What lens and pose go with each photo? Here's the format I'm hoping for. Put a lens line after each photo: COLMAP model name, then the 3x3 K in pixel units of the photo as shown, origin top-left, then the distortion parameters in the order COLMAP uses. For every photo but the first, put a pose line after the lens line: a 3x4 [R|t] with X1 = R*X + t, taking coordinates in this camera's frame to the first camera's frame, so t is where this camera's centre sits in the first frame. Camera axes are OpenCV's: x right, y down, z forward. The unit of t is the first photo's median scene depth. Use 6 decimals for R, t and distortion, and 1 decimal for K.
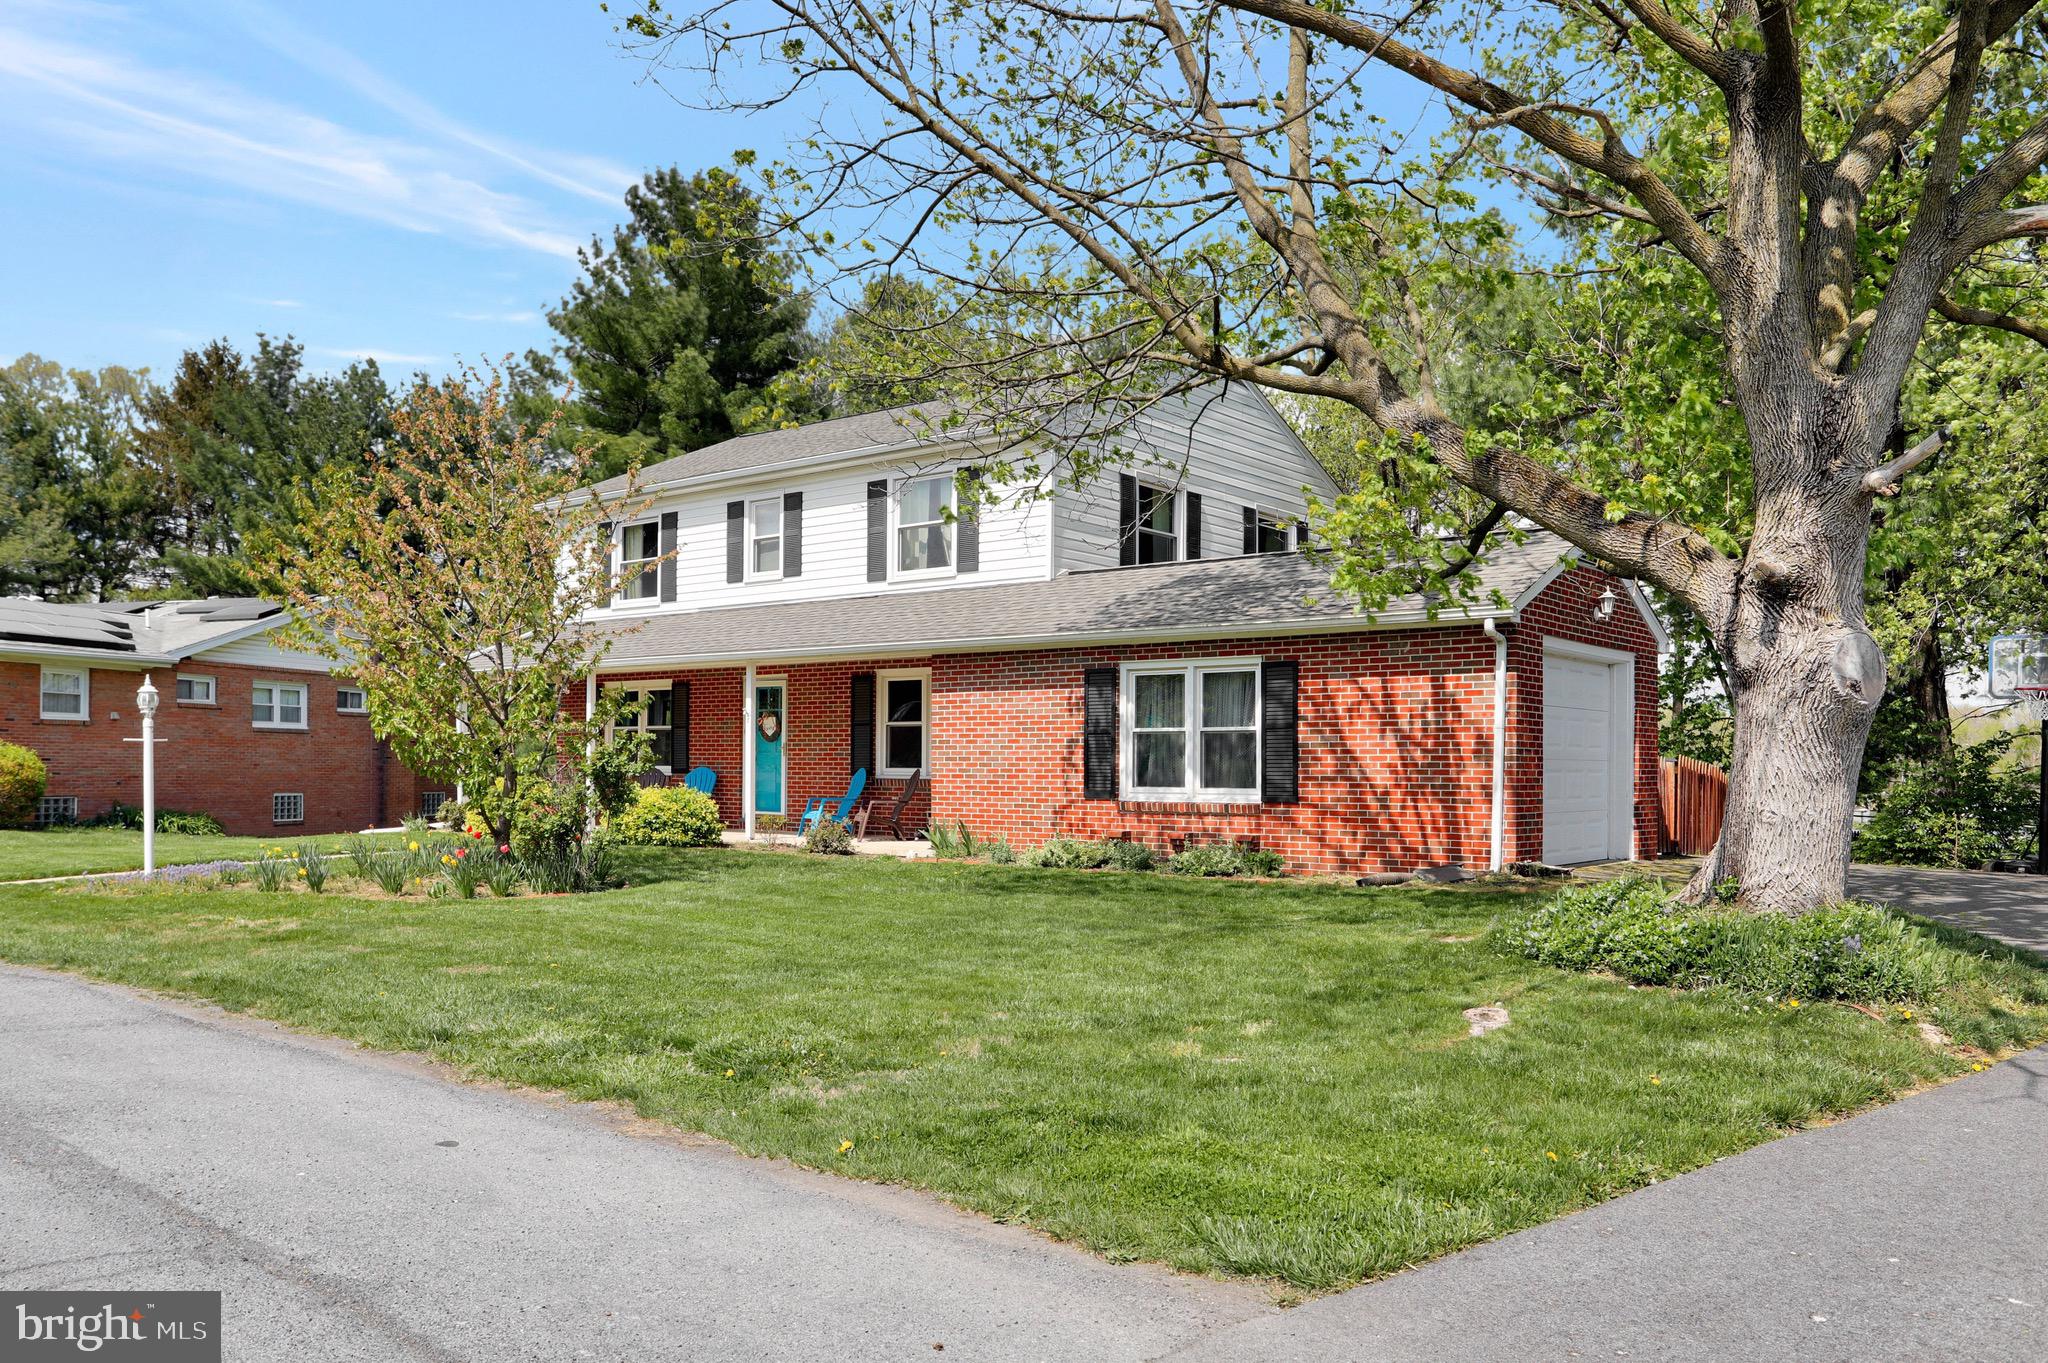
lens RADIAL K [[1584.0, 0, 1027.2], [0, 1584.0, 760.8], [0, 0, 1]] dist [-0.003860, -0.001895]
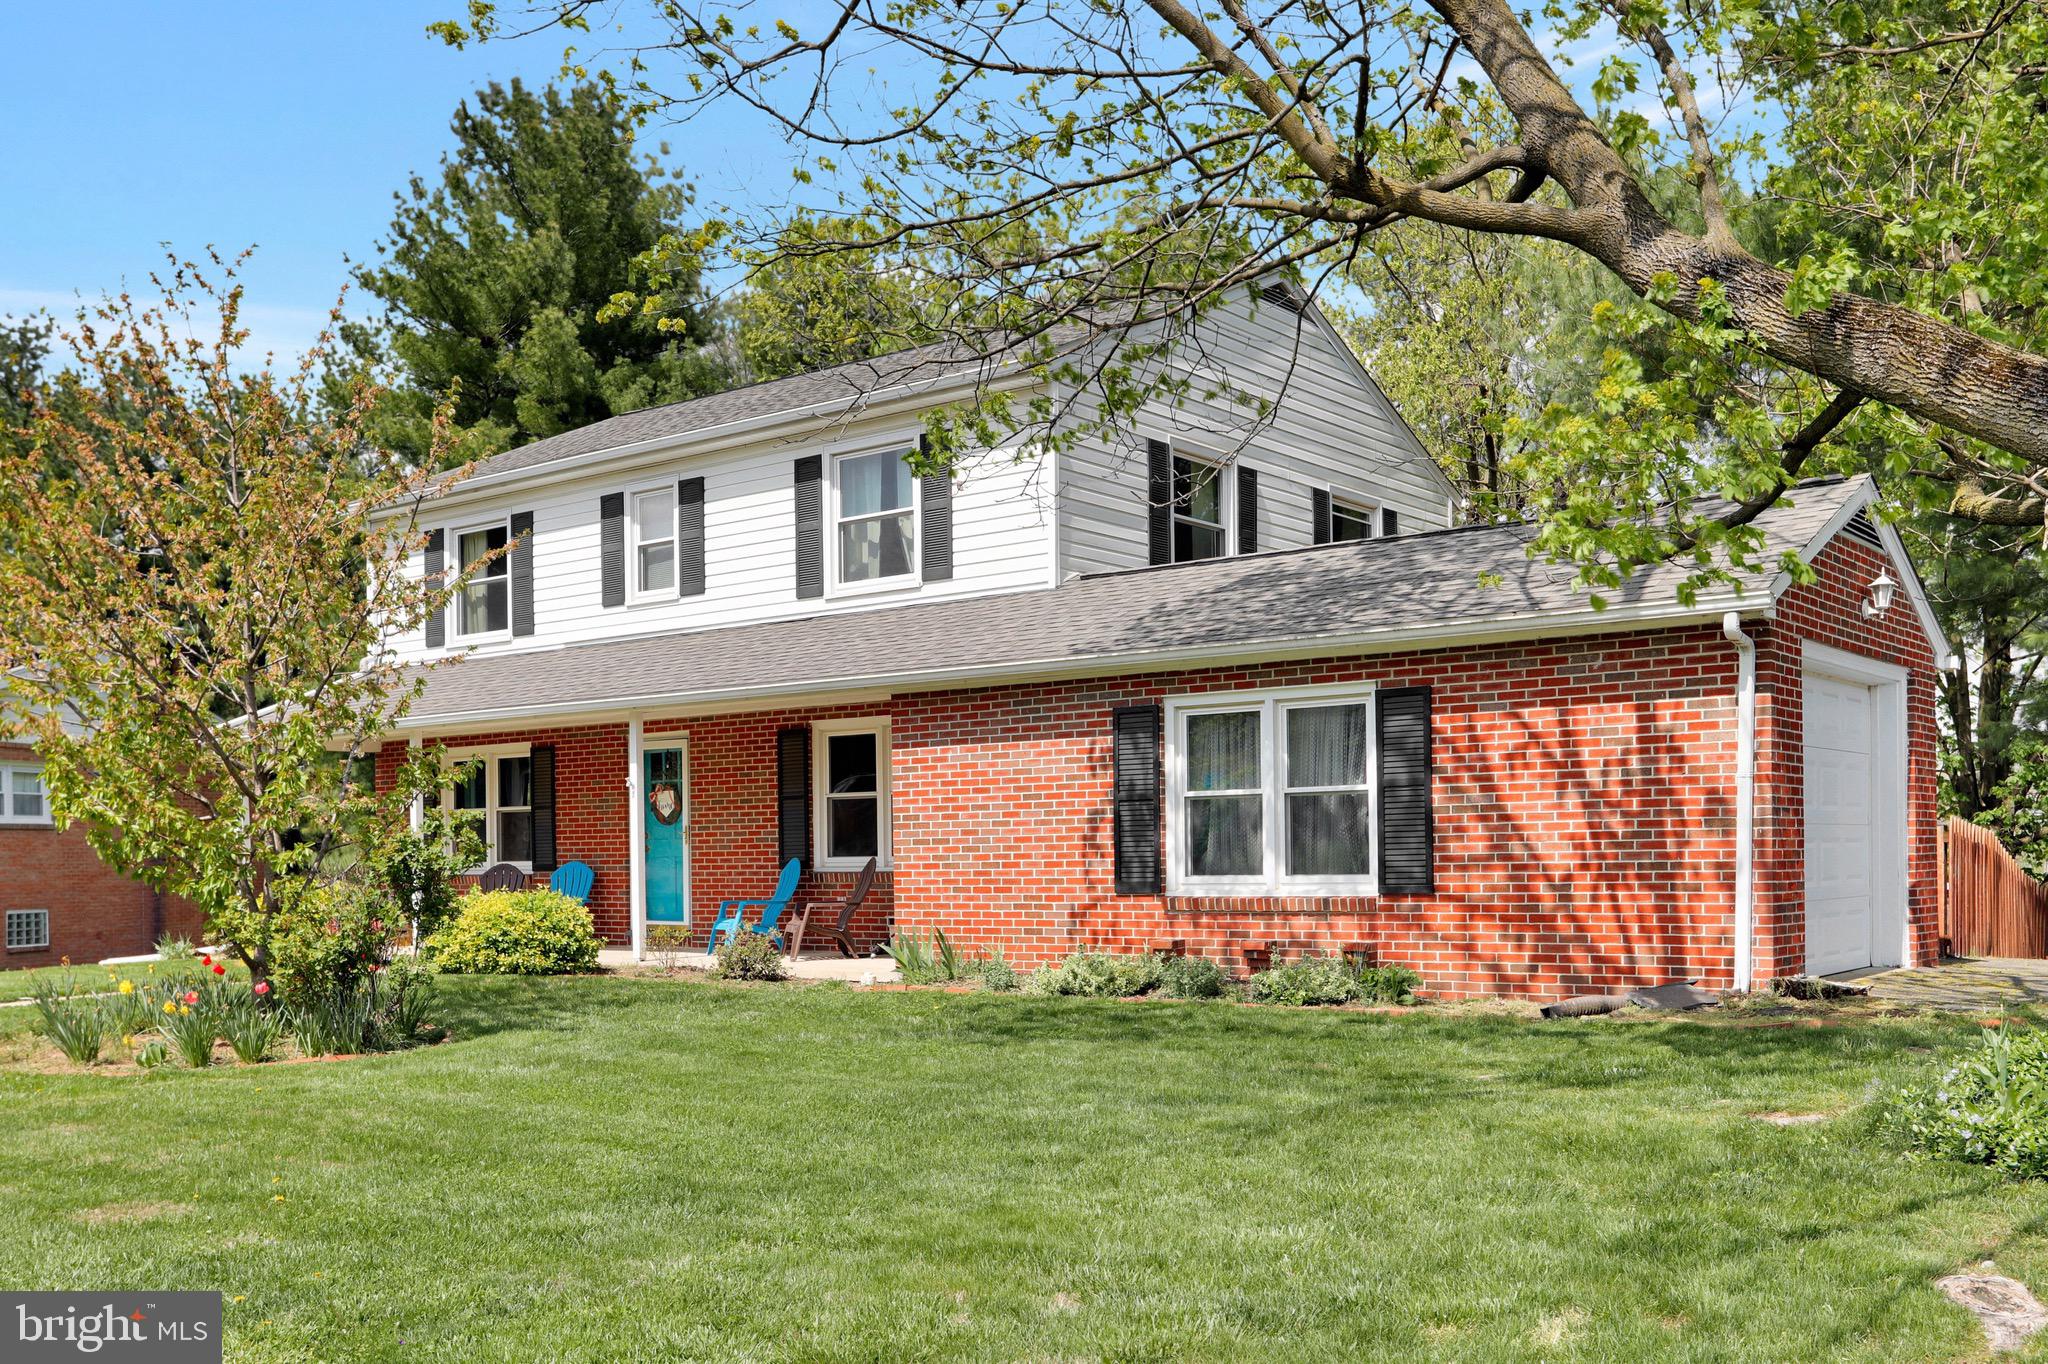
lens RADIAL K [[1921.7, 0, 1021.1], [0, 1921.7, 822.0], [0, 0, 1]] dist [0.077791, 0.007131]
pose [[0.999679, -0.020493, 0.014884, -0.017457], [0.020689, 0.999699, -0.013169, 0.002360], [-0.014609, 0.013473, 0.999803, 0.154343]]
